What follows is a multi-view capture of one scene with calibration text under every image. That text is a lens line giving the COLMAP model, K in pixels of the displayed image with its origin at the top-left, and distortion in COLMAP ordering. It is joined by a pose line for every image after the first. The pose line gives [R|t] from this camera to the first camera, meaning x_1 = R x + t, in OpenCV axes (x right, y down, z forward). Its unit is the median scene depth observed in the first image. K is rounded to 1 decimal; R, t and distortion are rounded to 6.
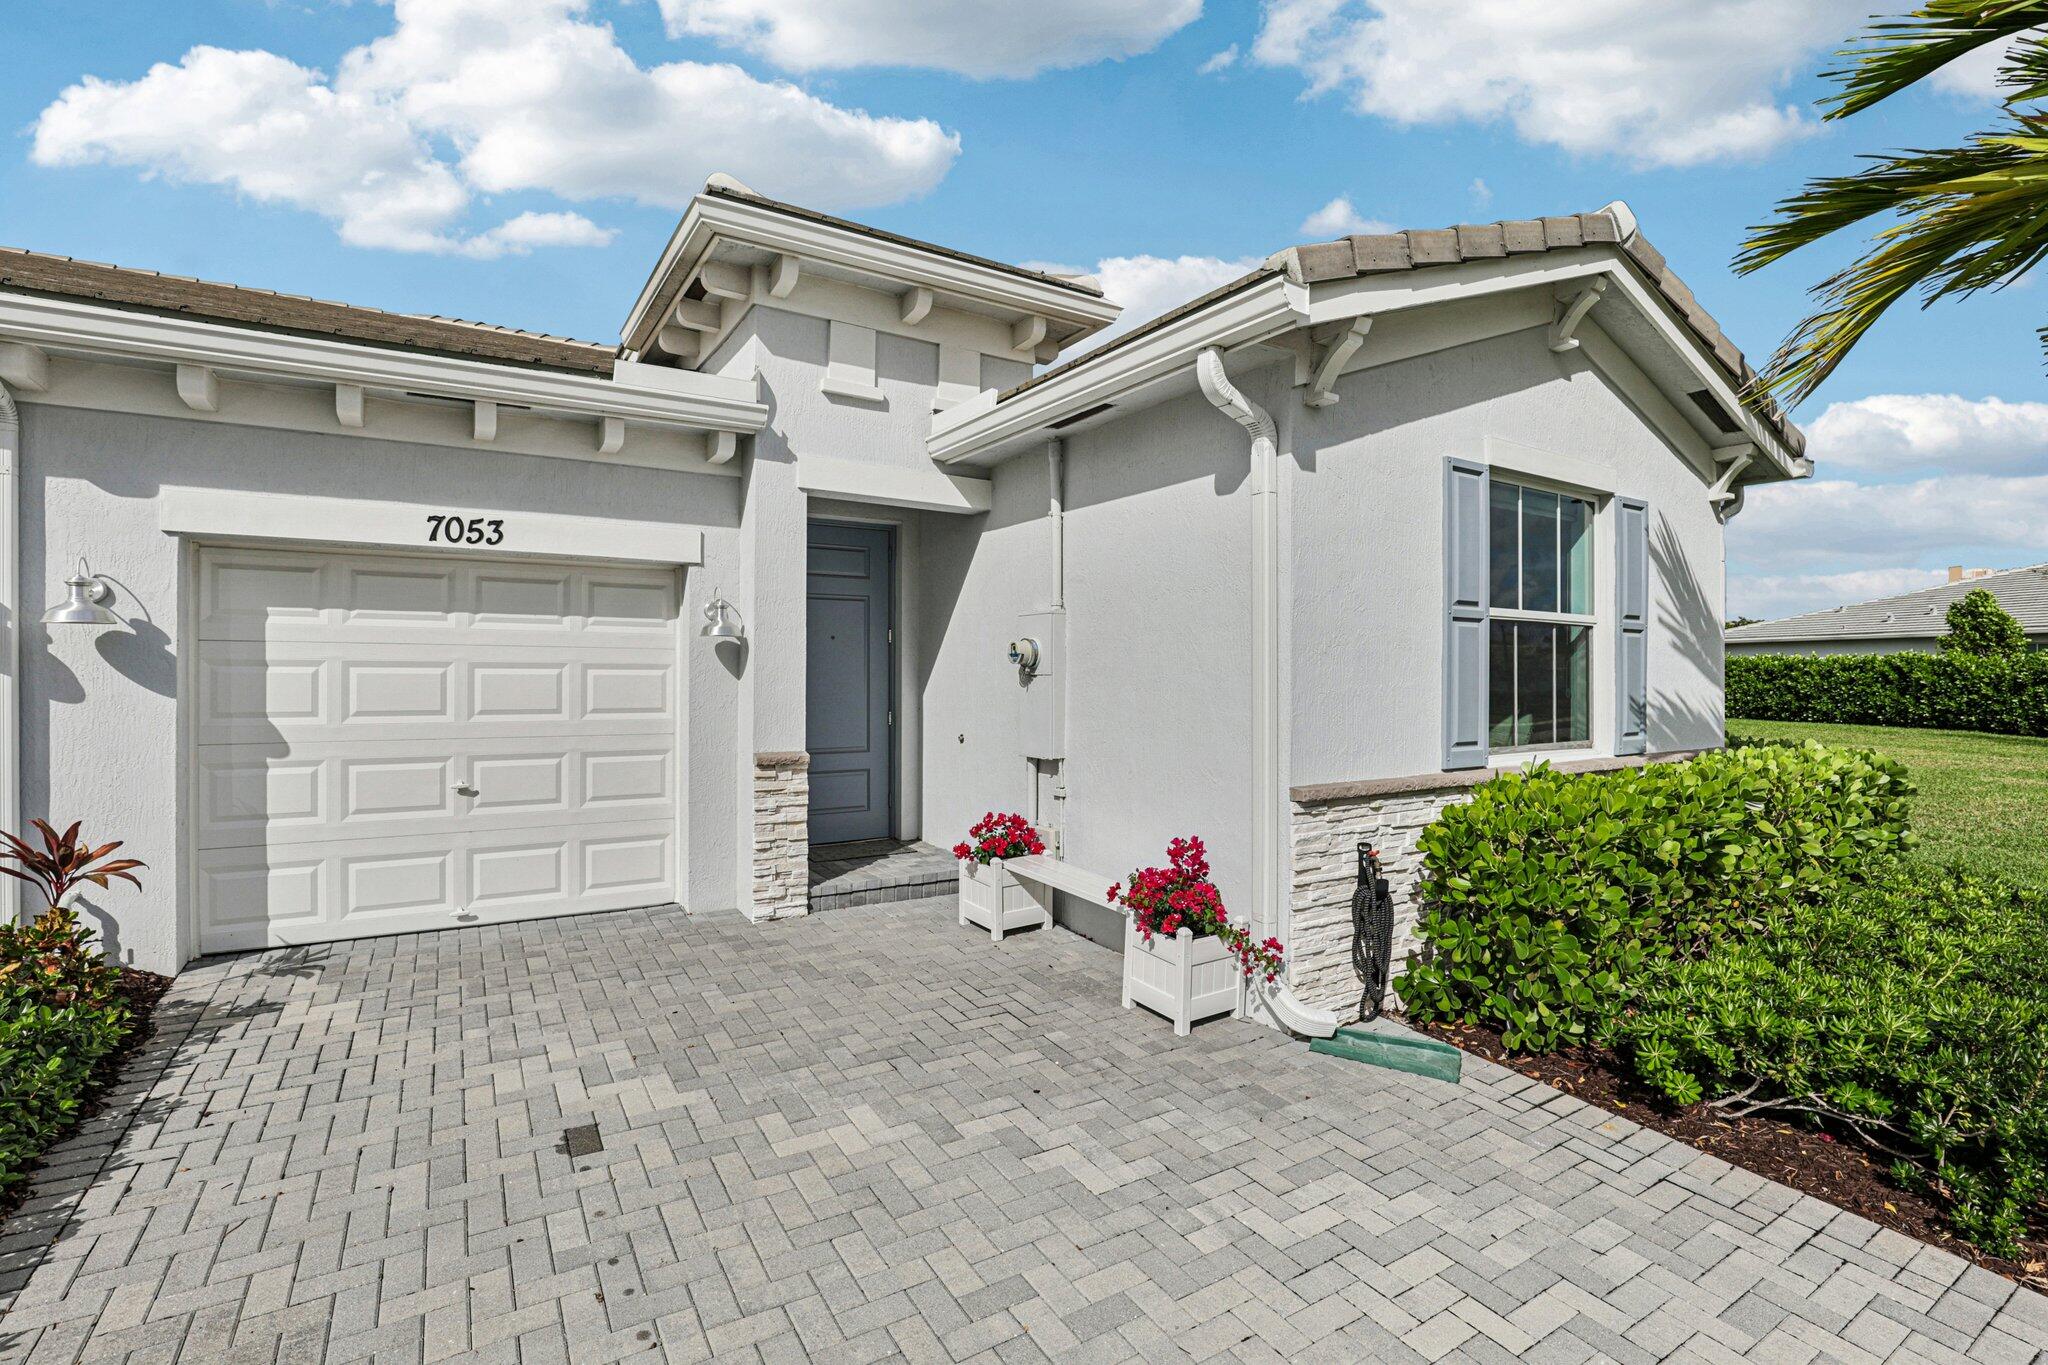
lens RADIAL K [[937.0, 0, 1031.7], [0, 937.0, 698.6], [0, 0, 1]] dist [-0.035043, 0.005145]
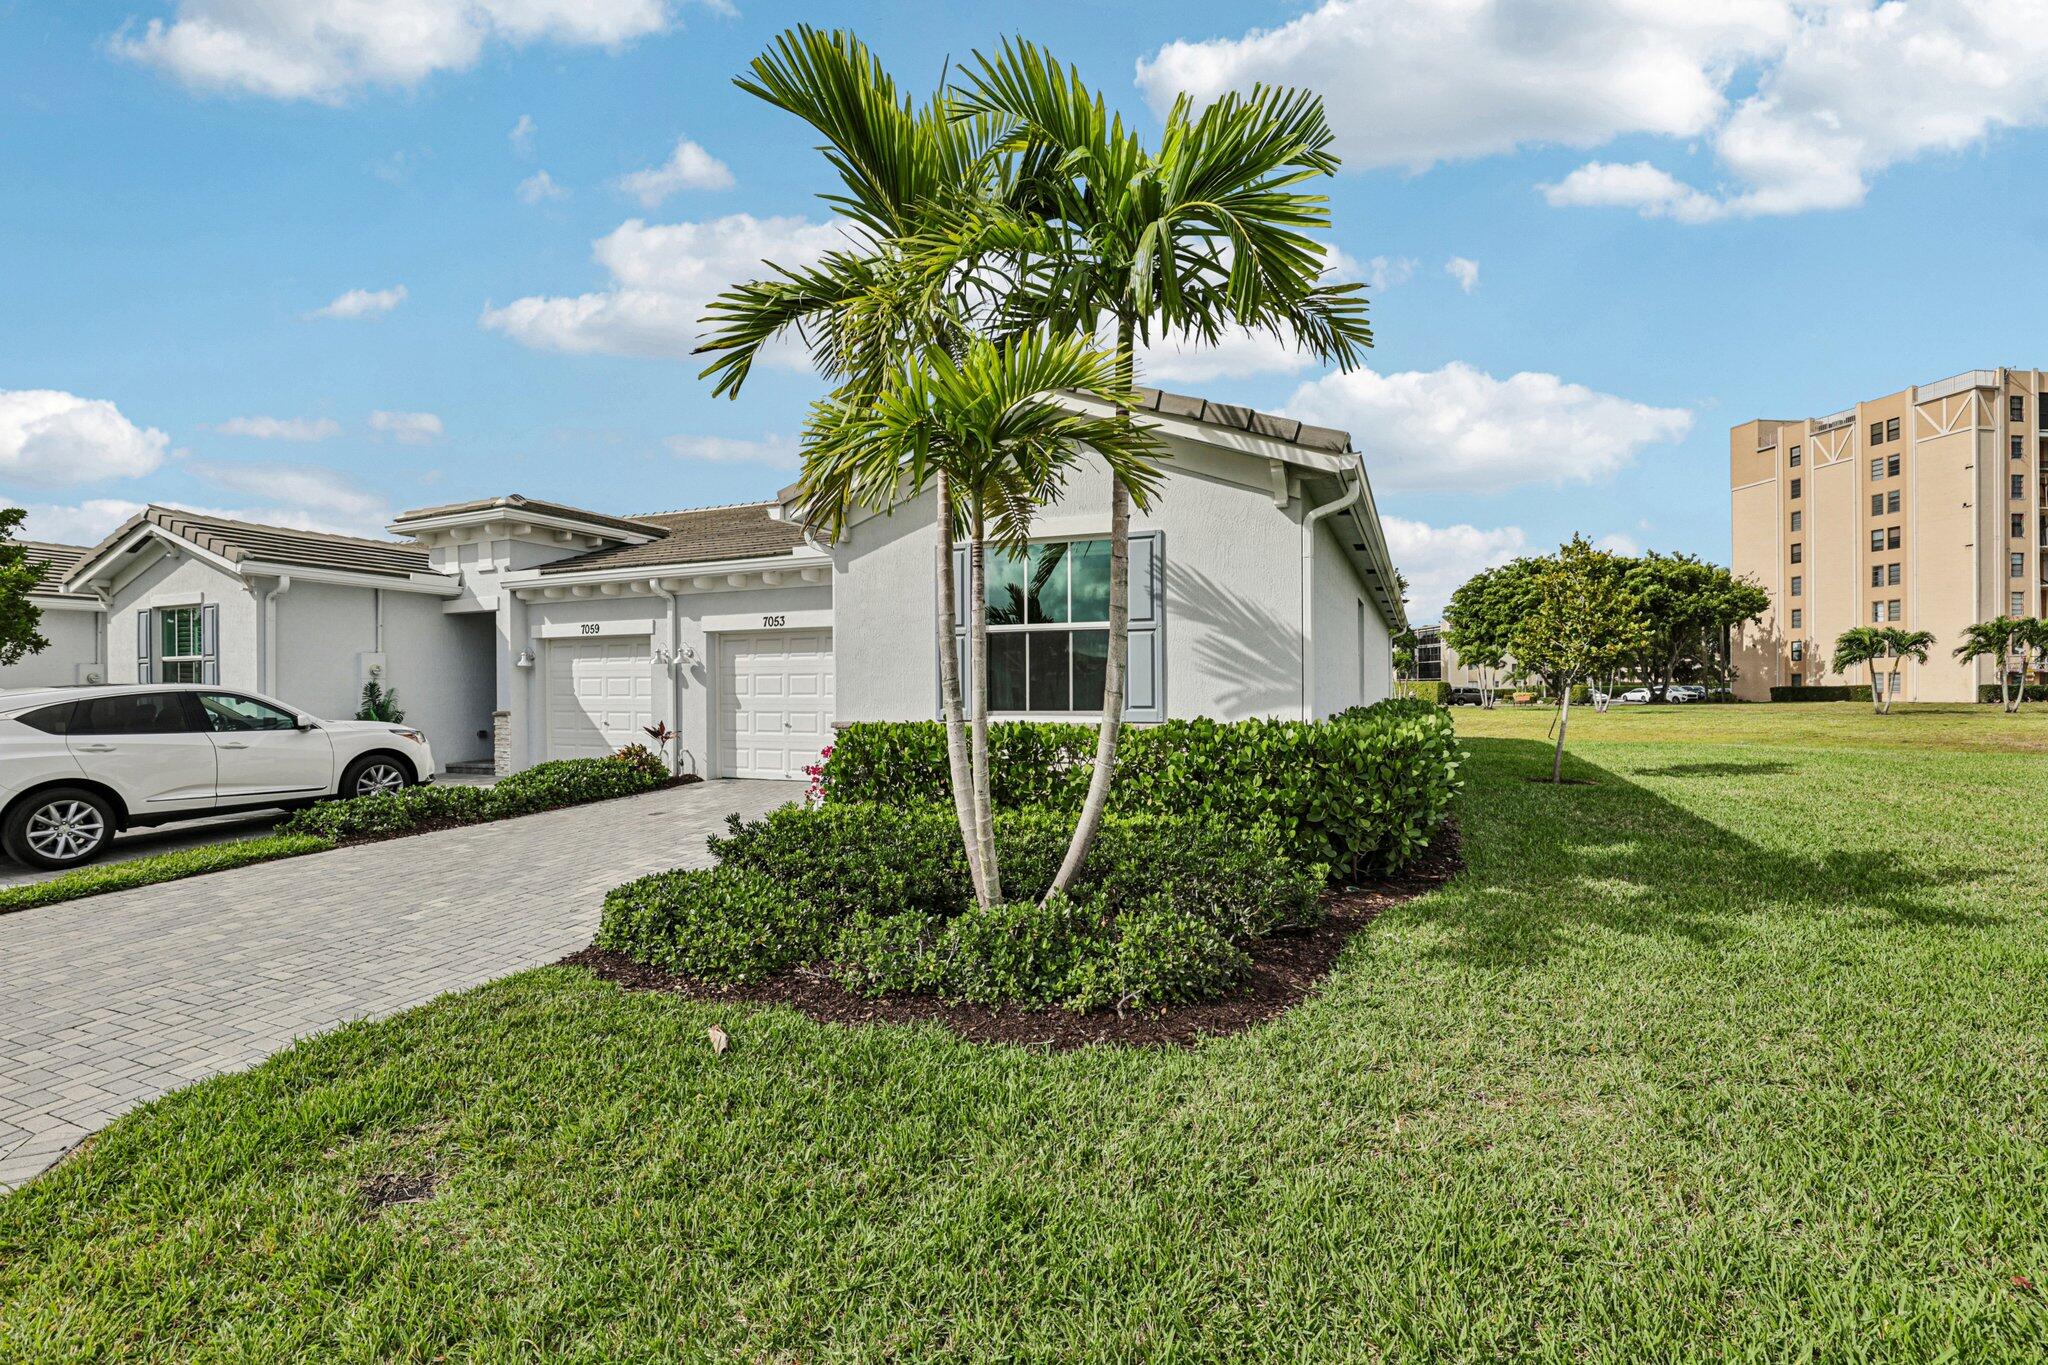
lens RADIAL K [[937.0, 0, 1031.7], [0, 937.0, 698.6], [0, 0, 1]] dist [-0.035043, 0.005145]
pose [[0.586075, -0.003542, -0.810249, 1.790907], [-0.030500, 0.999185, -0.026429, 0.069825], [0.809683, 0.040202, 0.585489, 0.081591]]
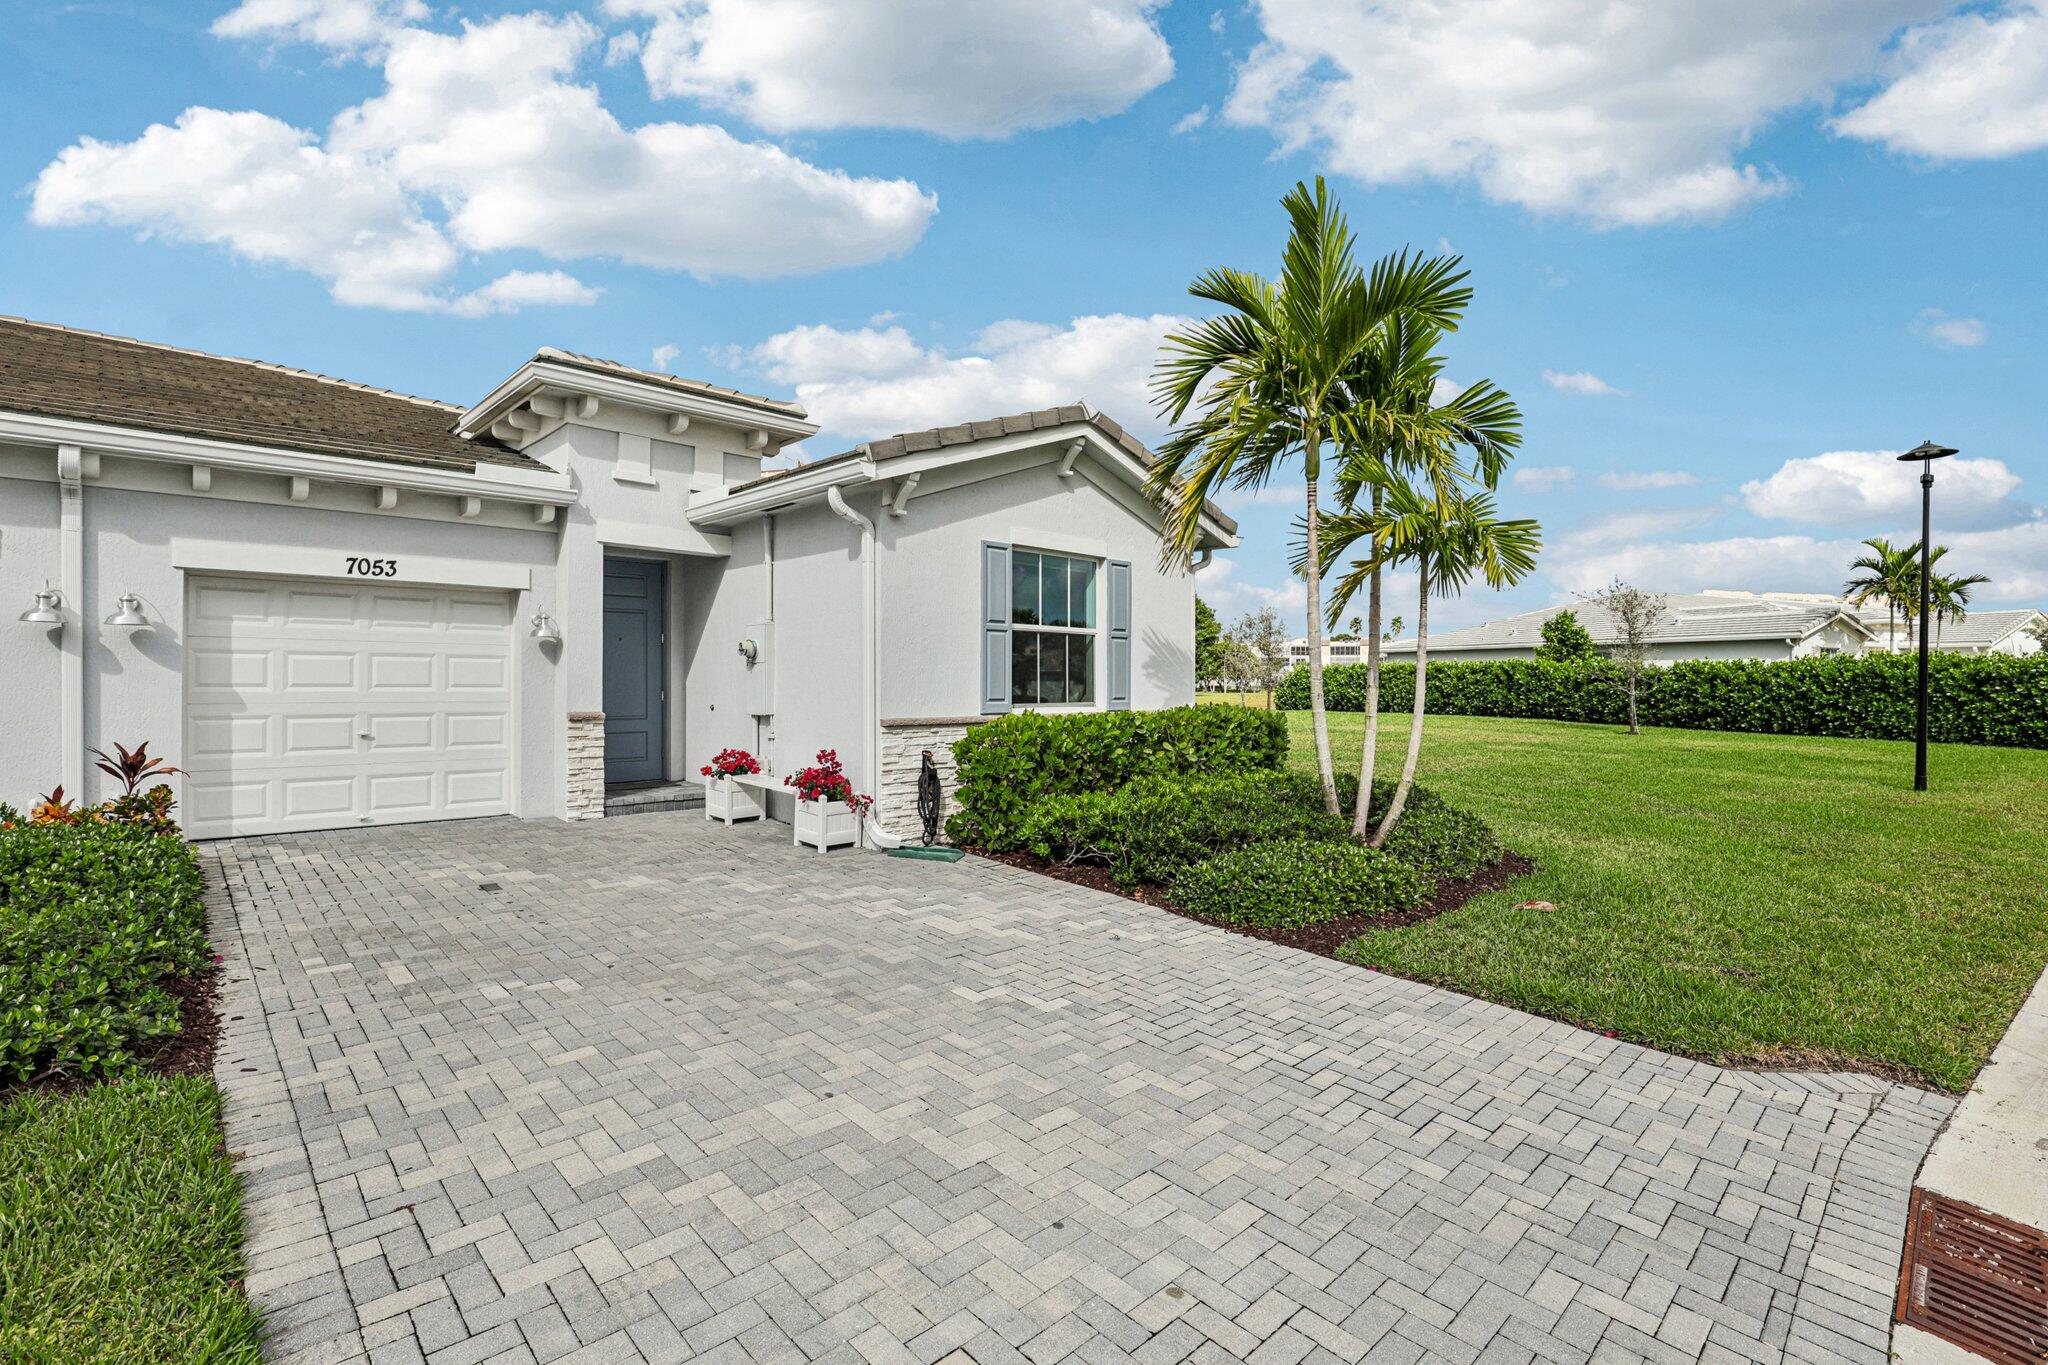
lens RADIAL K [[937.0, 0, 1031.7], [0, 937.0, 698.6], [0, 0, 1]] dist [-0.035043, 0.005145]
pose [[0.977889, -0.004209, 0.209083, 0.146309], [0.005858, 0.999956, -0.007268, 0.055878], [-0.209044, 0.008332, 0.977871, -0.730664]]
